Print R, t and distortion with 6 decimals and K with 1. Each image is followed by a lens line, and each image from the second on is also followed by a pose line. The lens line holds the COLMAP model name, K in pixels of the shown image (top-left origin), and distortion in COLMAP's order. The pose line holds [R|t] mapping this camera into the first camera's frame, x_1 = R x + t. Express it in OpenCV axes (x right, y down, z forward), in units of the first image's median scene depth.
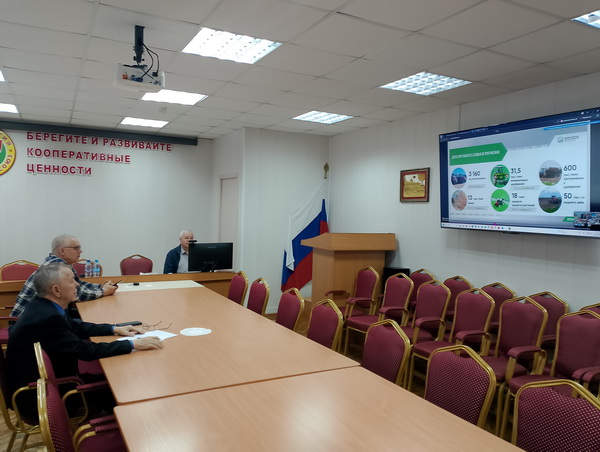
lens RADIAL K [[484.1, 0, 301.8], [0, 484.1, 224.0], [0, 0, 1]] dist [0.085132, -0.141054]
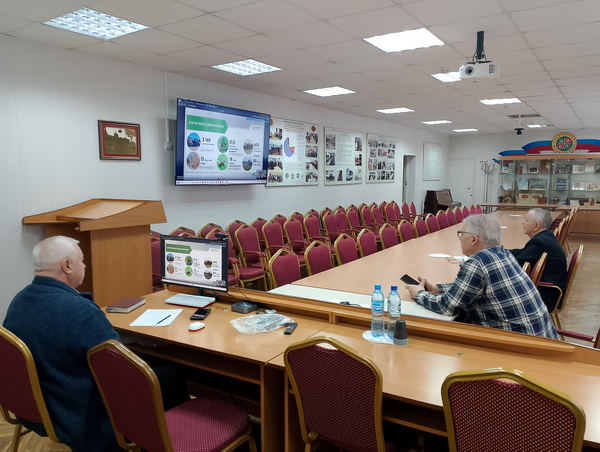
lens RADIAL K [[484.1, 0, 297.9], [0, 484.1, 227.7], [0, 0, 1]] dist [0.085132, -0.141054]
pose [[-0.490837, -0.120061, 0.862939, -0.692445], [0.013888, 0.989256, 0.145535, -0.046810], [-0.871141, 0.083418, -0.483896, 1.133109]]
